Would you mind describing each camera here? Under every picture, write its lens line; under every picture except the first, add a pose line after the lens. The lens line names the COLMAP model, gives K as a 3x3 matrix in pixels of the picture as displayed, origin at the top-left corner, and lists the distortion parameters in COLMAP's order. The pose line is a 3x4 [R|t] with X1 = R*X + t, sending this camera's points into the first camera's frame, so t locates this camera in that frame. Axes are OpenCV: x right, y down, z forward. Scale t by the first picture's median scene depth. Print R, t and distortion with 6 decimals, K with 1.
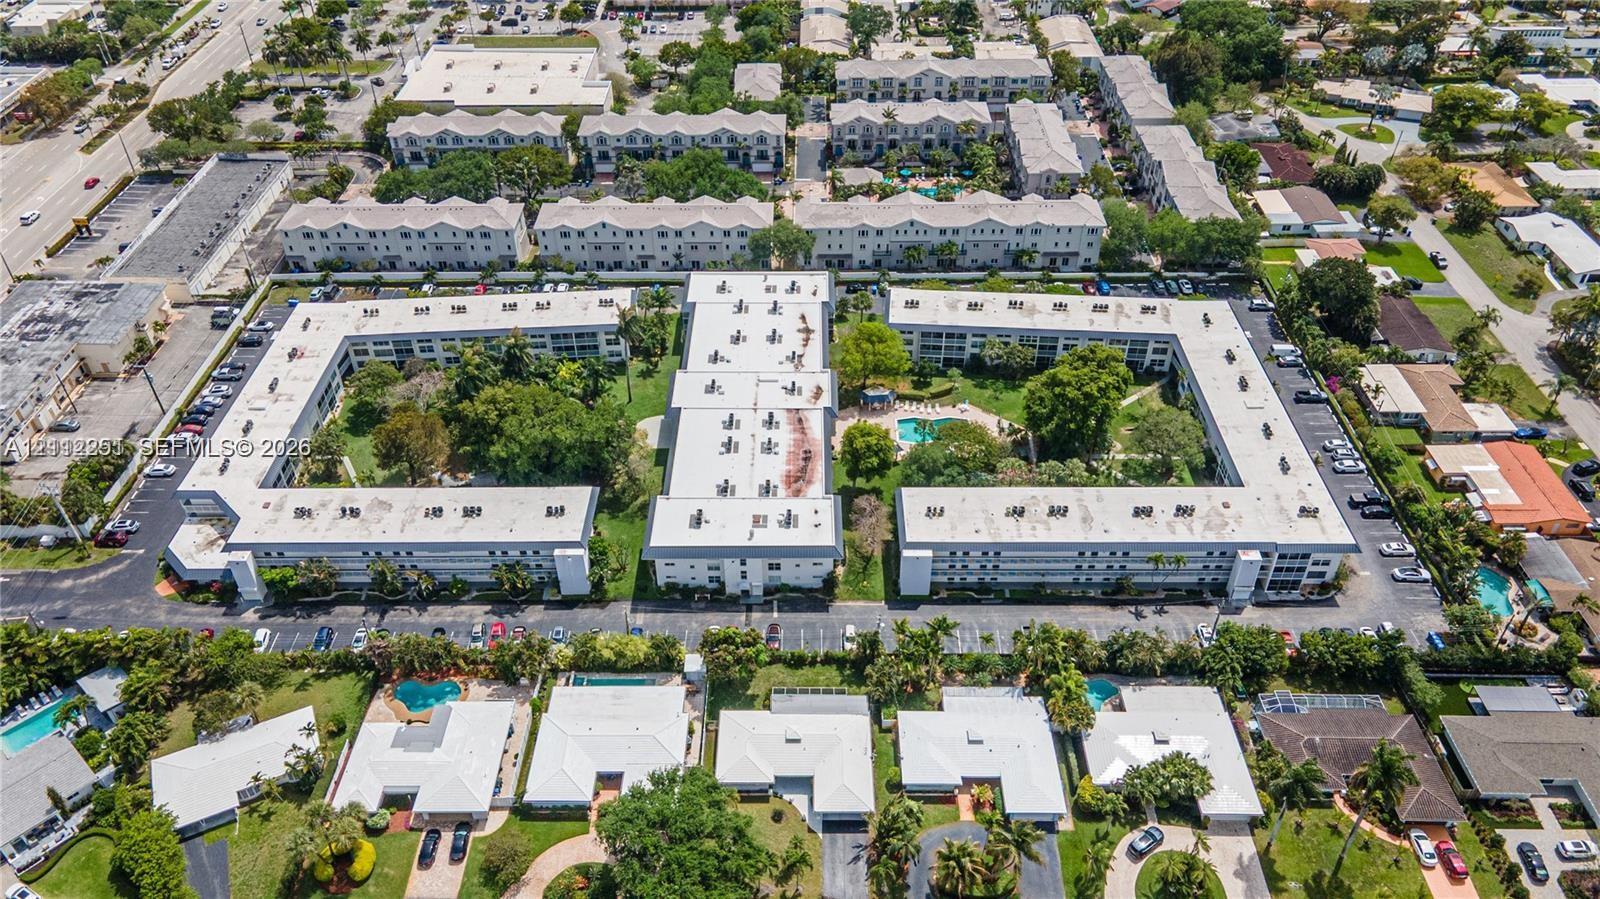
lens RADIAL K [[1151.7, 0, 797.3], [0, 1151.7, 450.5], [0, 0, 1]] dist [0.009209, 0.047638]
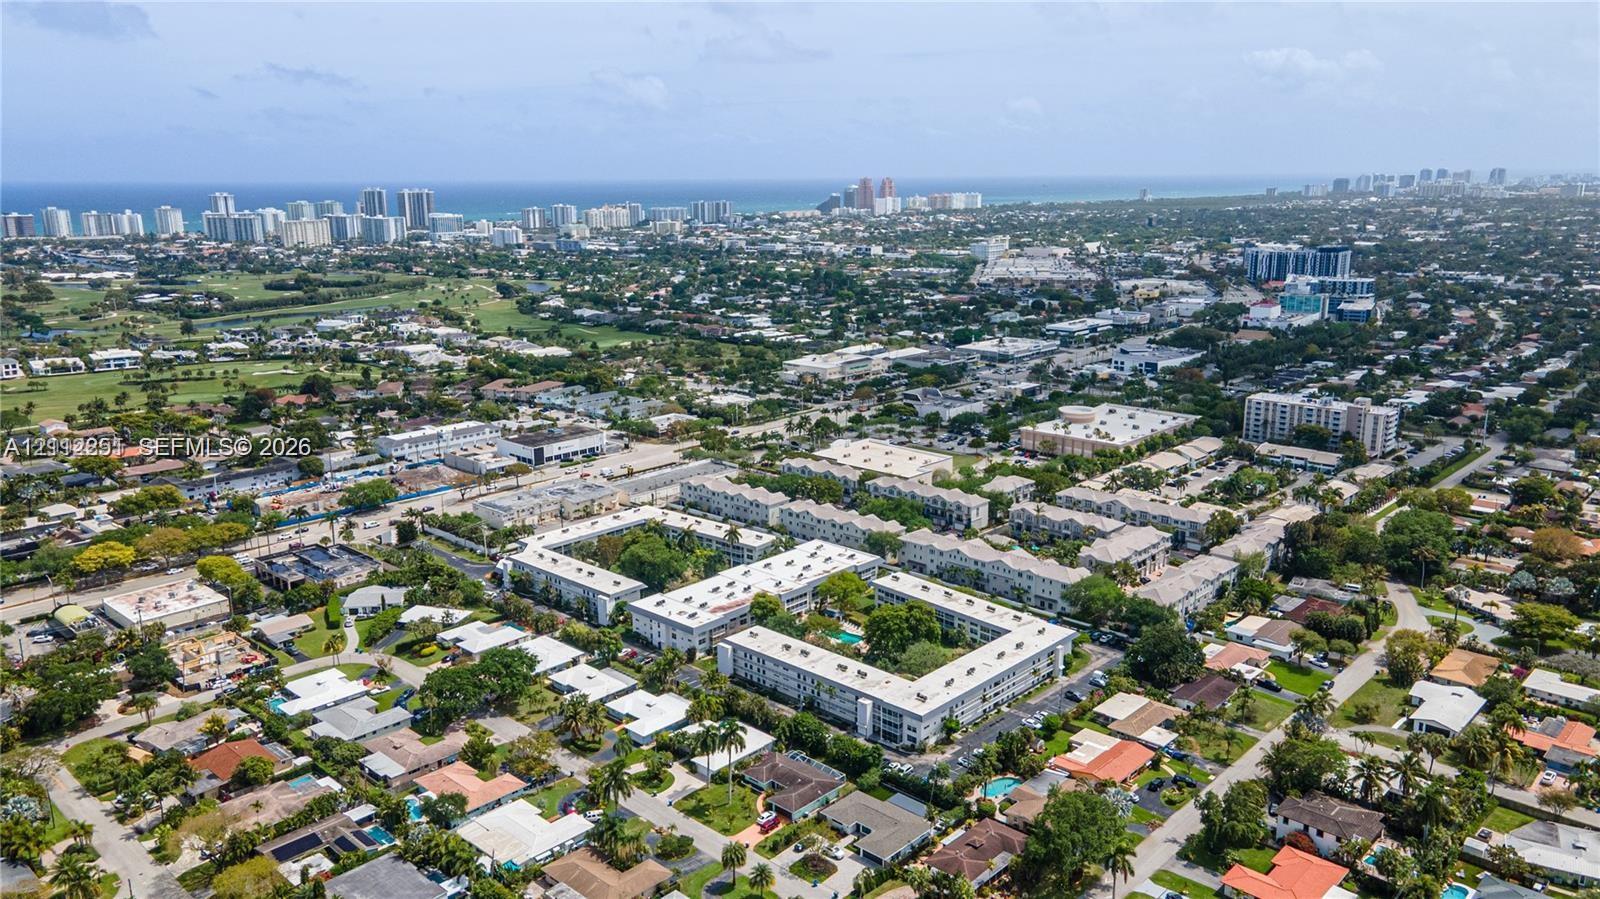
lens RADIAL K [[1151.7, 0, 800.0], [0, 1151.7, 445.7], [0, 0, 1]] dist [0.009209, 0.047638]
pose [[0.738159, 0.163310, -0.654562, 1.014108], [-0.428334, 0.863053, -0.267711, 0.194631], [0.521202, 0.477984, 0.707021, -0.262948]]
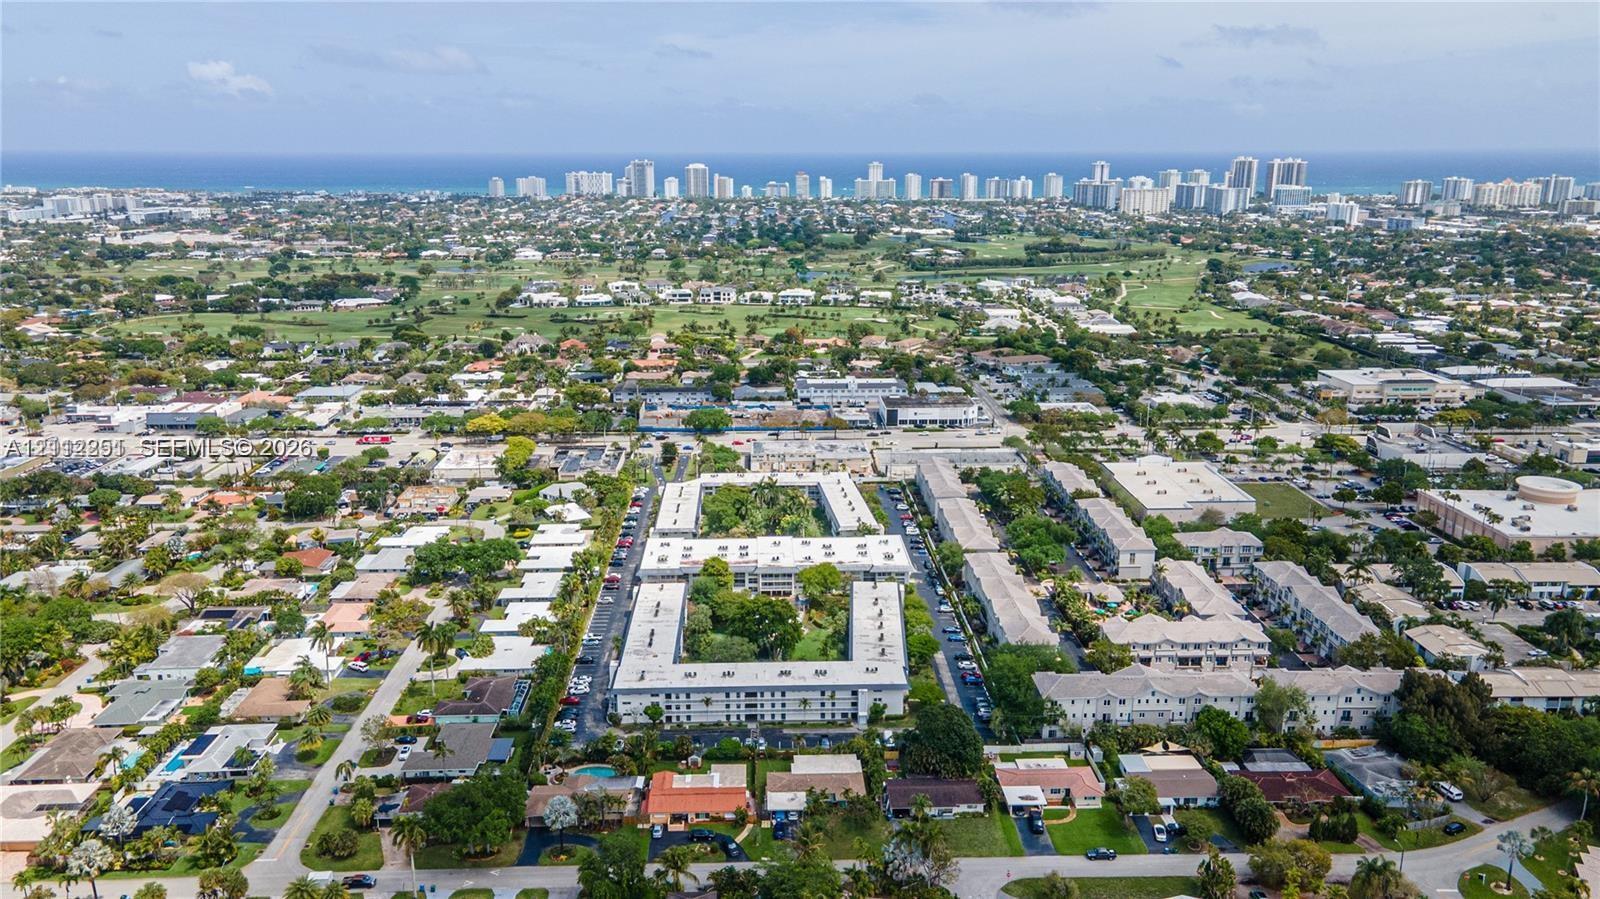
lens RADIAL K [[1151.7, 0, 796.5], [0, 1151.7, 455.9], [0, 0, 1]] dist [0.009209, 0.047638]
pose [[0.052907, 0.272119, -0.960808, 1.472360], [-0.630907, 0.754912, 0.179065, -0.456112], [0.774053, 0.596706, 0.211622, 0.525394]]
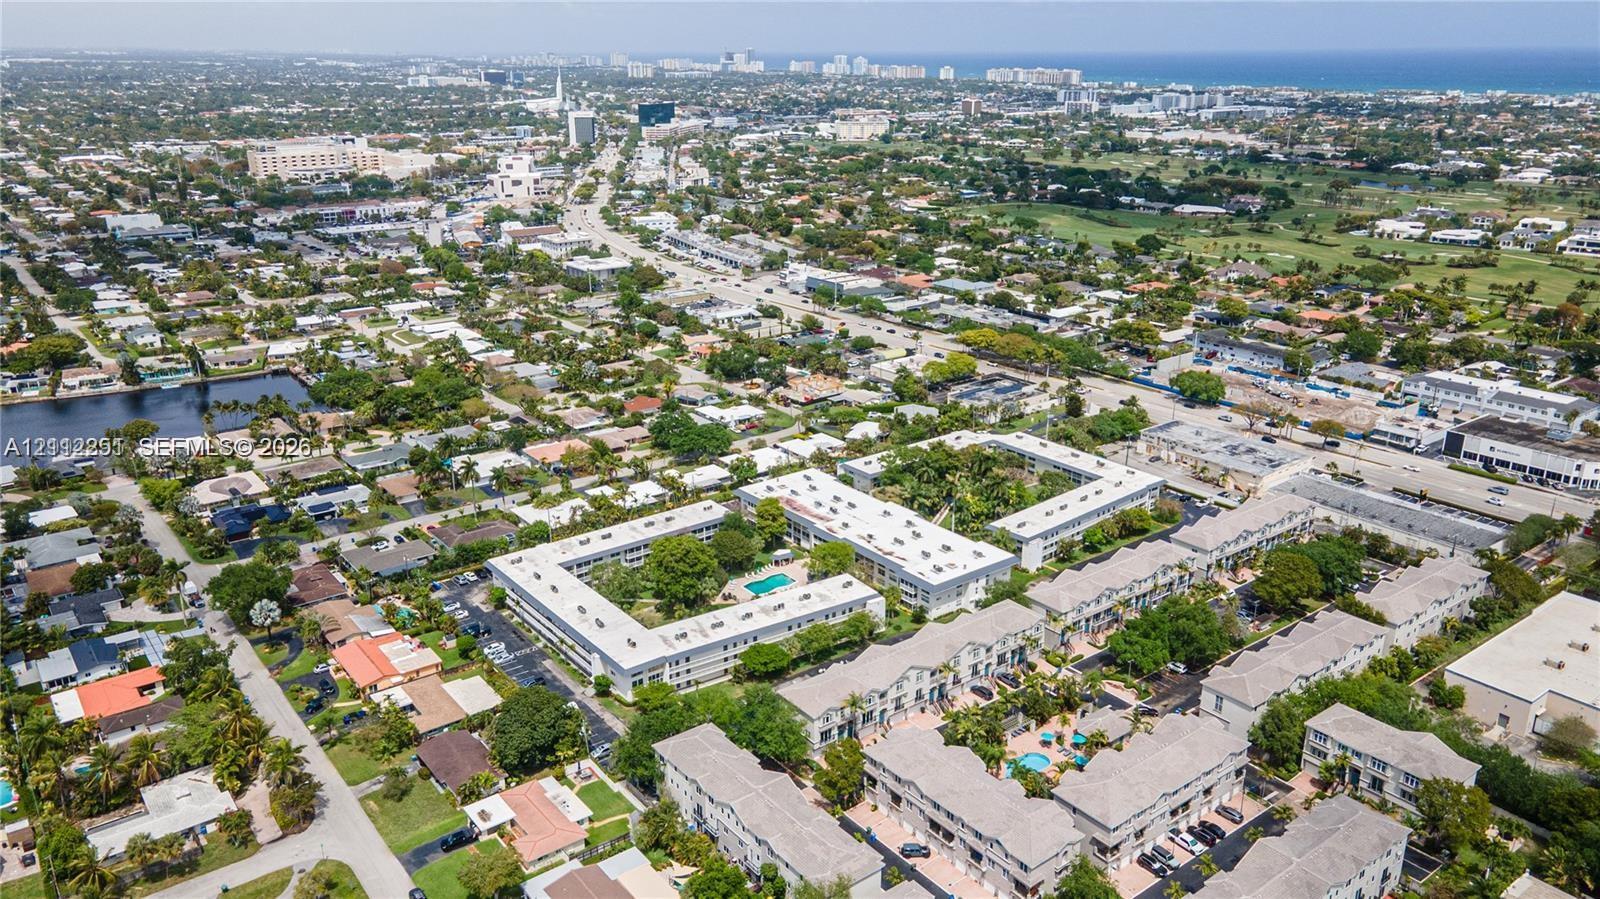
lens RADIAL K [[1151.7, 0, 797.1], [0, 1151.7, 442.7], [0, 0, 1]] dist [0.009209, 0.047638]
pose [[-0.781943, 0.218036, -0.583974, 0.837188], [-0.382779, 0.571445, 0.725900, -1.099119], [0.491981, 0.791146, -0.363378, 1.320693]]
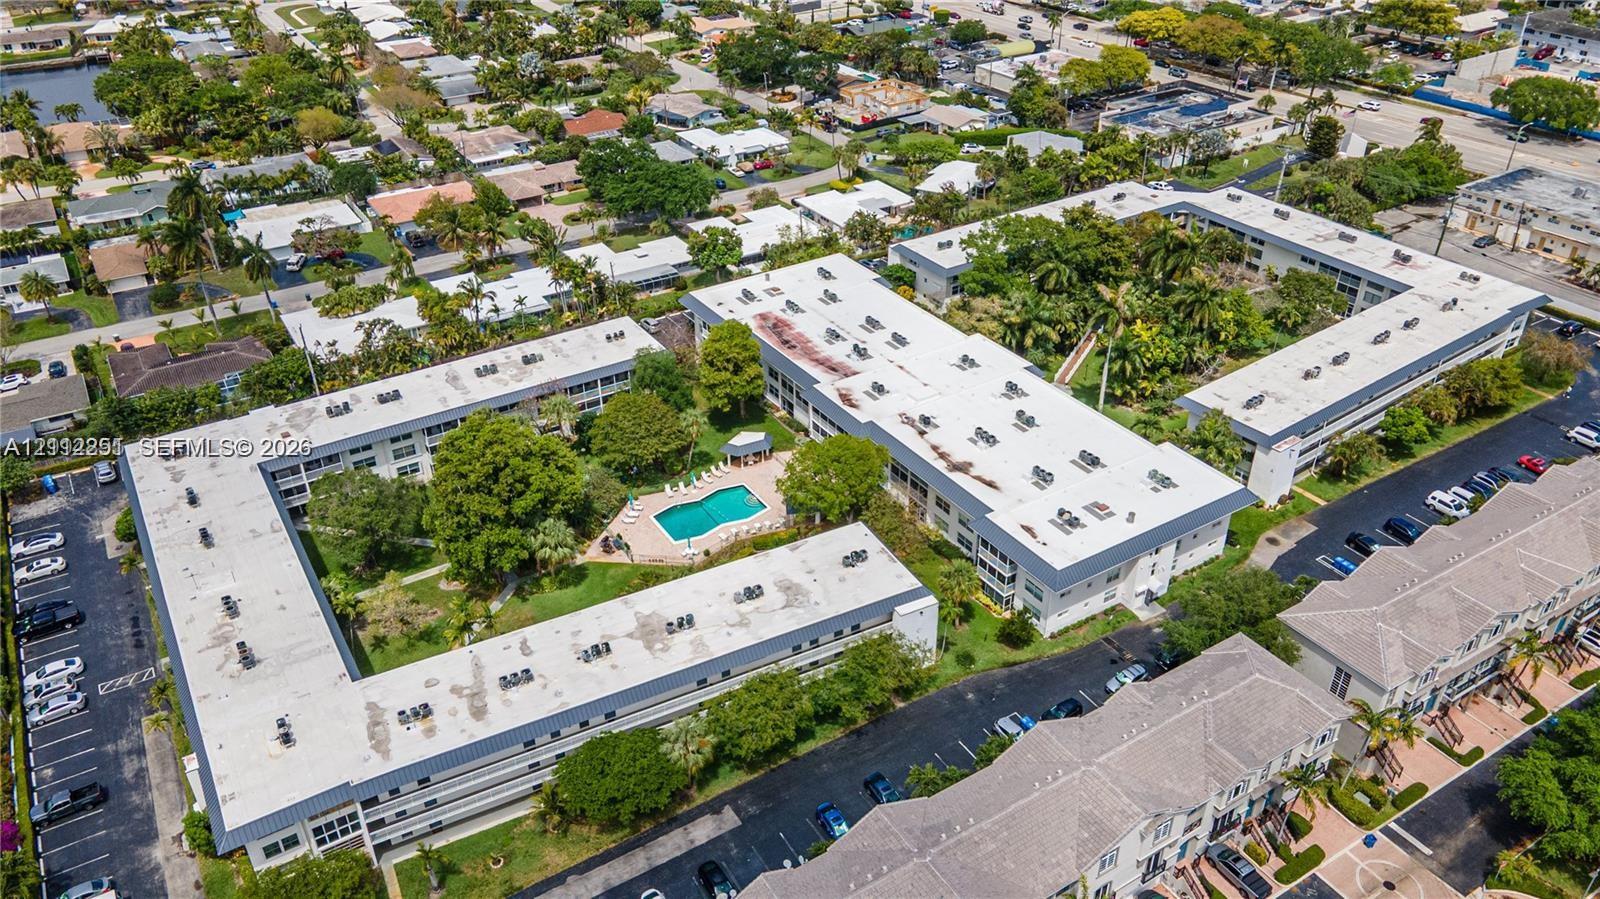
lens RADIAL K [[1151.7, 0, 808.5], [0, 1151.7, 451.2], [0, 0, 1]] dist [0.009209, 0.047638]
pose [[-0.836792, 0.315860, -0.447226, 0.344010], [-0.326168, 0.368487, 0.870535, -0.609988], [0.439764, 0.874328, -0.205324, 1.072907]]
